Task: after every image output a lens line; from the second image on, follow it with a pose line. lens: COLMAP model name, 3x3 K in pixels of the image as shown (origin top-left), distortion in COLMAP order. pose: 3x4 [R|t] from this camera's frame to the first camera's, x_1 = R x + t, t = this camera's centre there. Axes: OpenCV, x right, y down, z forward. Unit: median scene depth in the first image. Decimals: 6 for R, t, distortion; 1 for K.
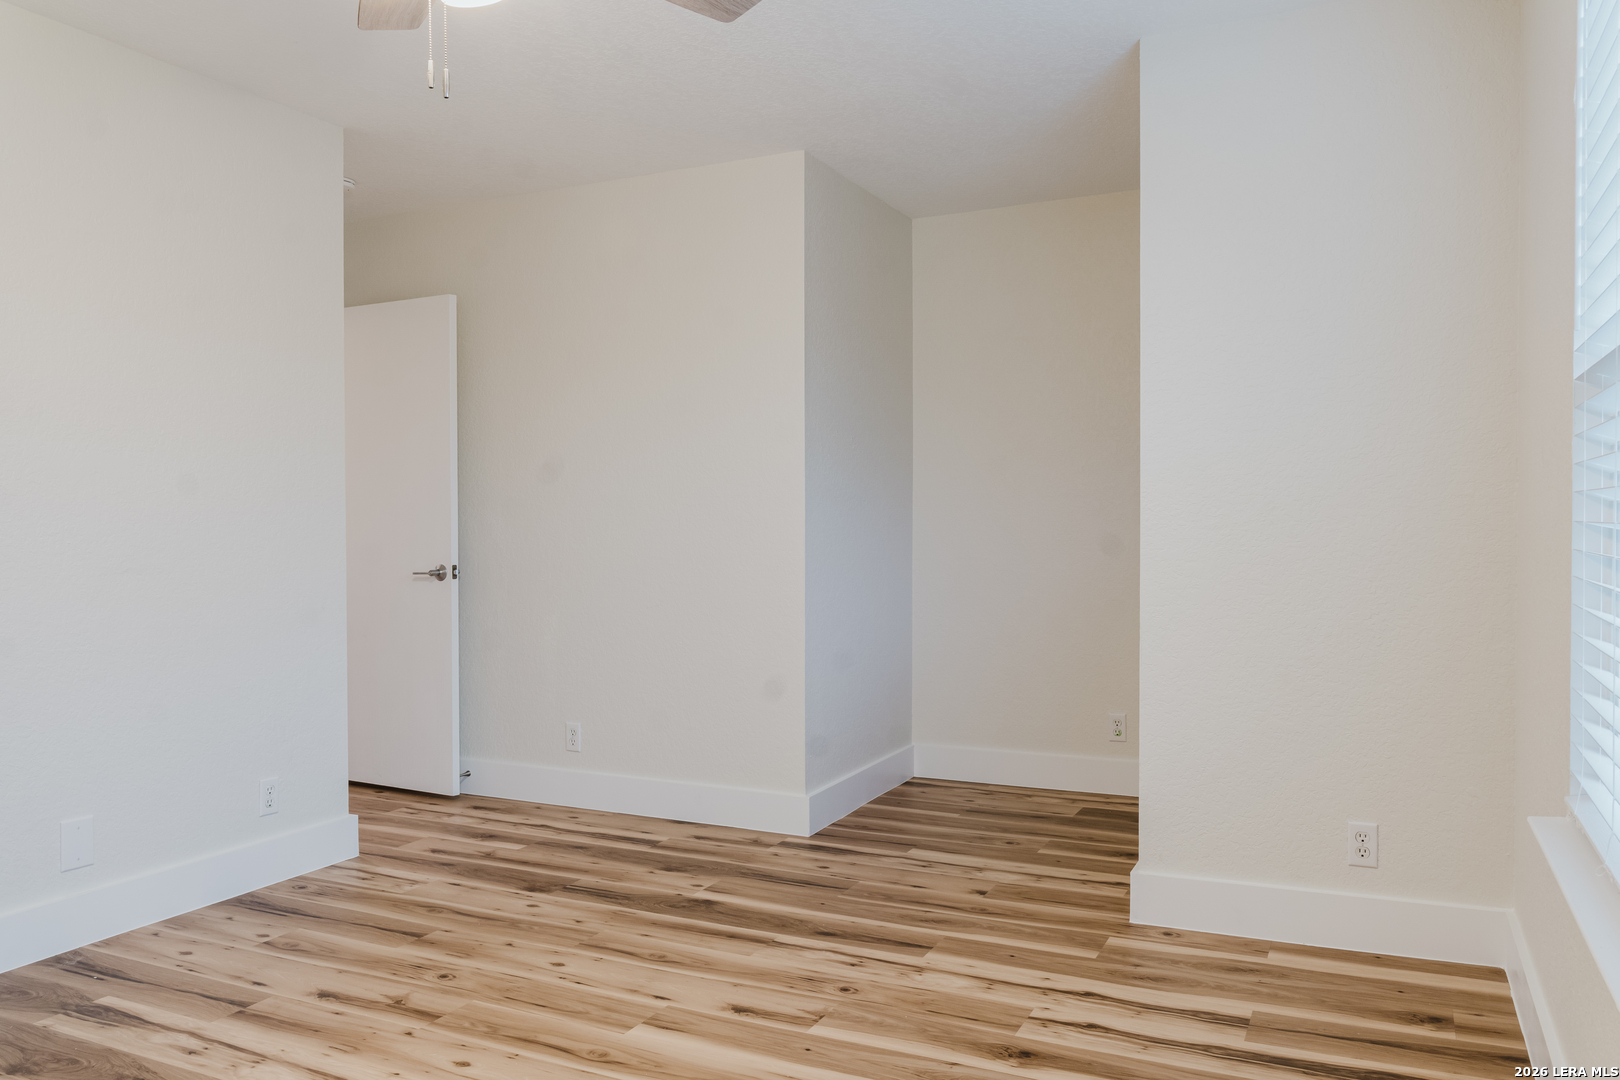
lens RADIAL K [[1196.8, 0, 812.6], [0, 1196.8, 556.5], [0, 0, 1]] dist [-0.015985, 0.012318]
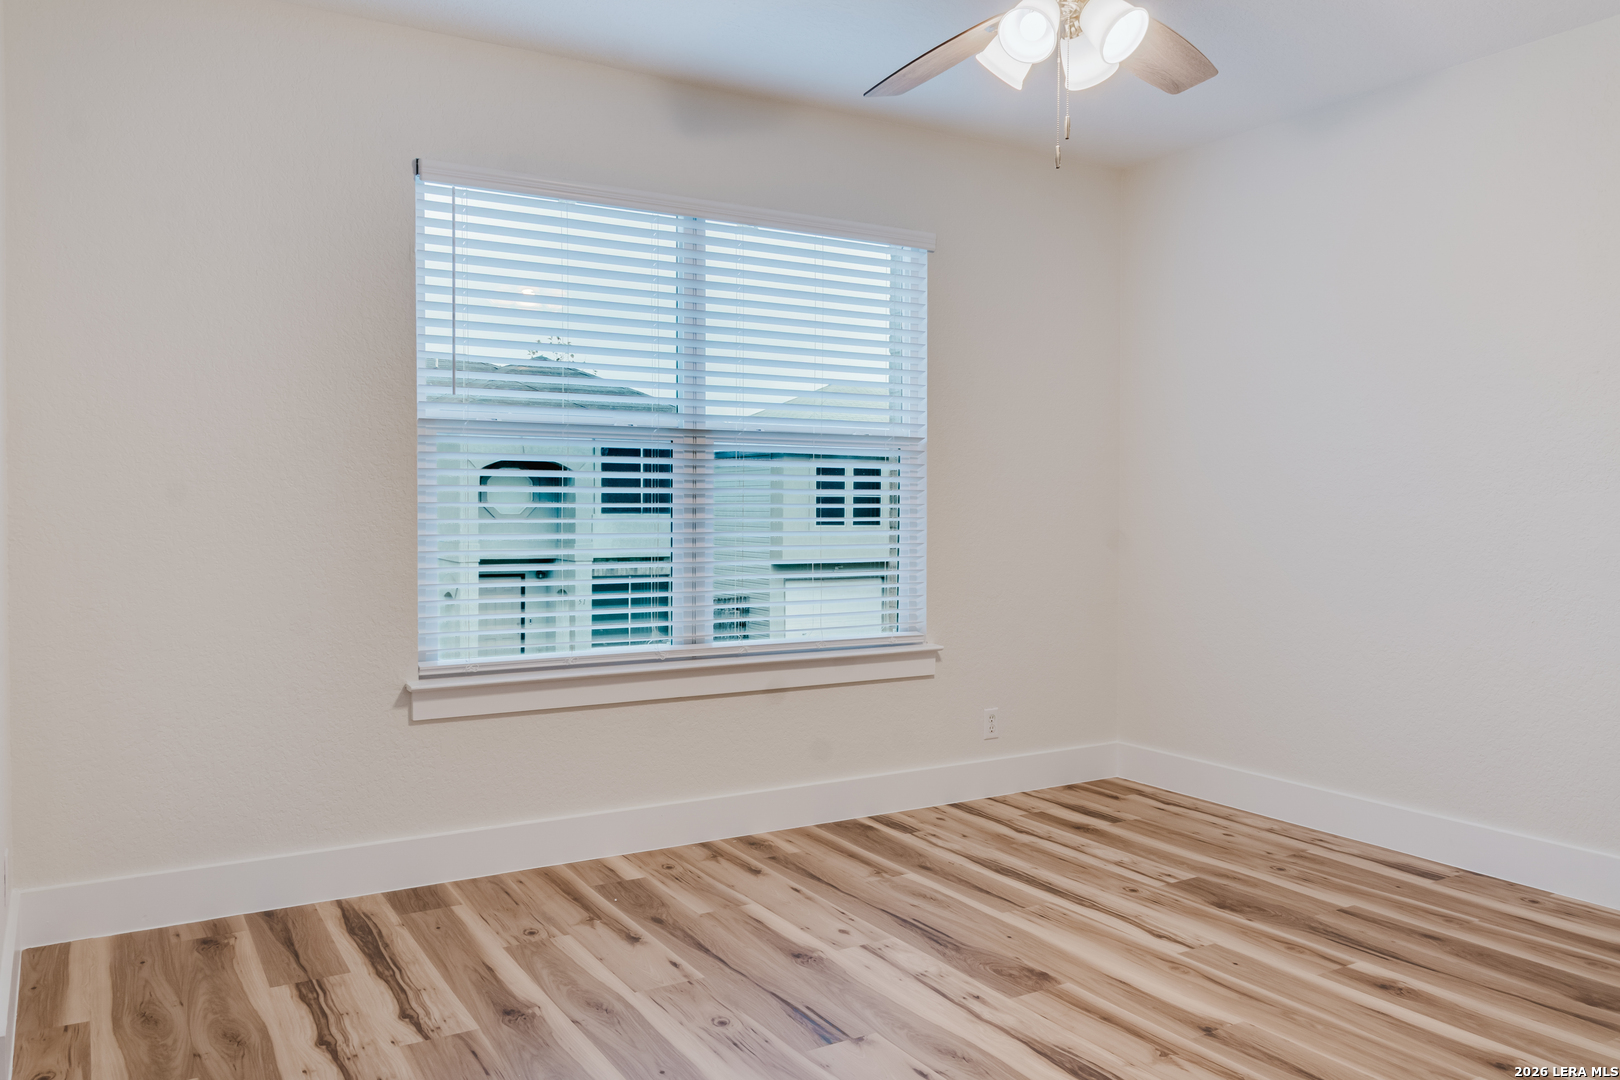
lens RADIAL K [[1196.8, 0, 818.2], [0, 1196.8, 546.4], [0, 0, 1]] dist [-0.015985, 0.012318]
pose [[-0.843462, -0.010018, 0.537096, -0.481811], [0.019768, 0.998570, 0.049669, -0.027250], [-0.536826, 0.052511, -0.842058, 1.367077]]
